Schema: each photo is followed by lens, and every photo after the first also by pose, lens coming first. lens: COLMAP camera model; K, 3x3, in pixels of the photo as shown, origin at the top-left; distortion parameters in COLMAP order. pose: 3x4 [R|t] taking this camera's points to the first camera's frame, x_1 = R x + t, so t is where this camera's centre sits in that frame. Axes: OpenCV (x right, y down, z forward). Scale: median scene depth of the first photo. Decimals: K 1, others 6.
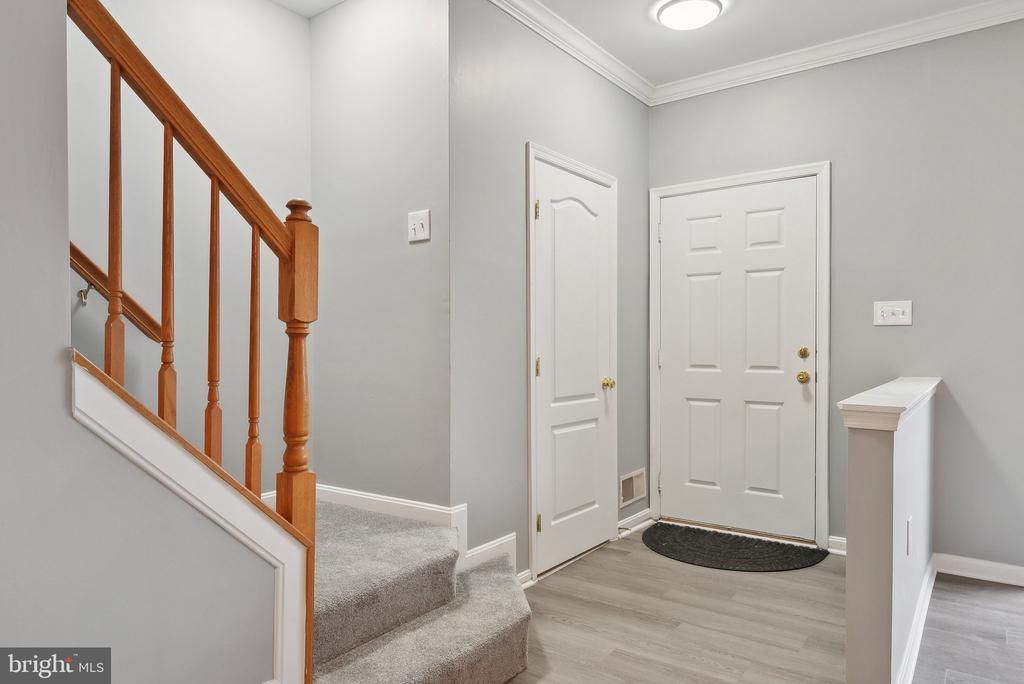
lens RADIAL K [[664.4, 0, 504.0], [0, 664.4, 354.8], [0, 0, 1]] dist [-0.001155, 0.000199]
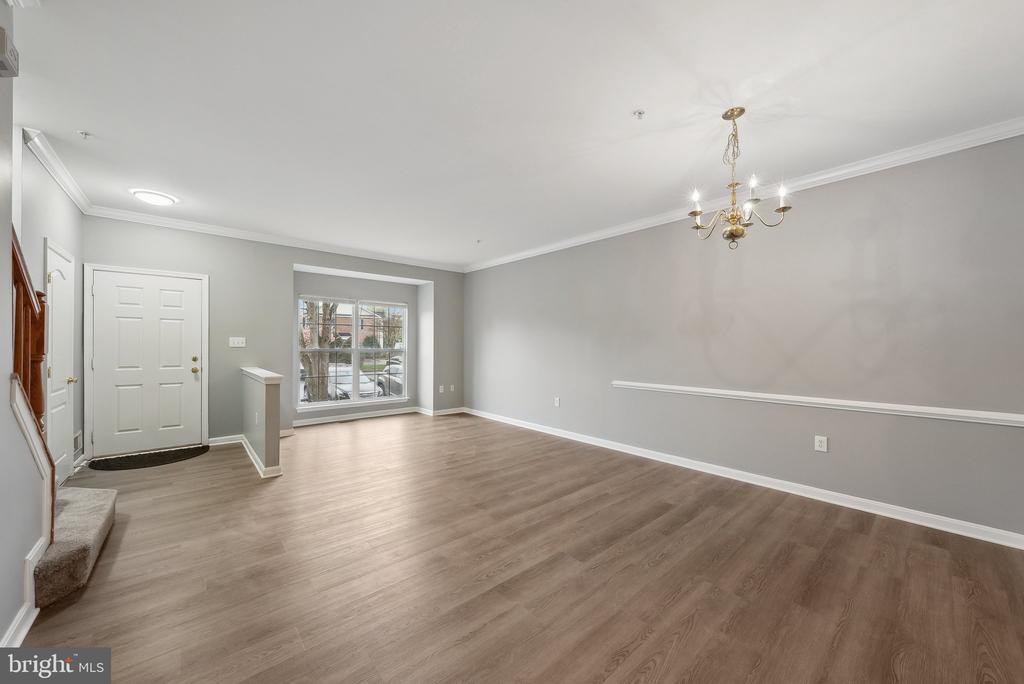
lens RADIAL K [[374.6, 0, 505.6], [0, 374.6, 344.4], [0, 0, 1]] dist [-0.000605, -0.002184]
pose [[0.224320, 0.009423, 0.974470, -0.583242], [0.010032, 0.999878, -0.011978, -0.028530], [-0.974464, 0.012463, 0.224198, -0.313358]]
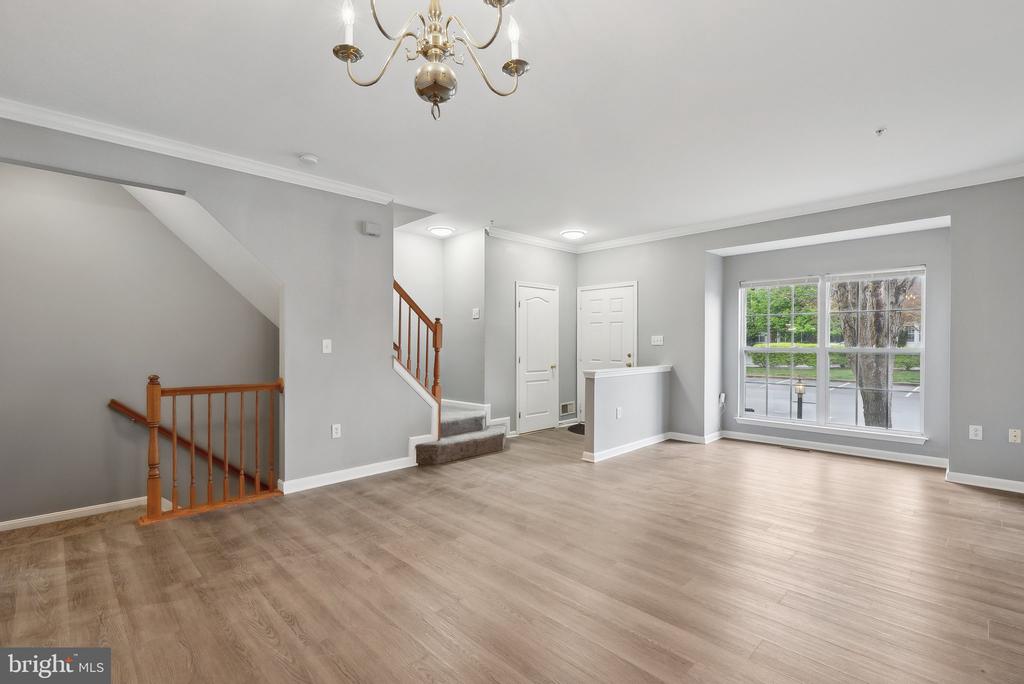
lens RADIAL K [[466.4, 0, 500.7], [0, 466.4, 343.1], [0, 0, 1]] dist [0.003807, 0.000300]
pose [[0.985188, 0.004984, -0.171405, 0.301588], [-0.007550, 0.999869, -0.014322, -0.022132], [0.171311, 0.015404, 0.985096, -0.938505]]
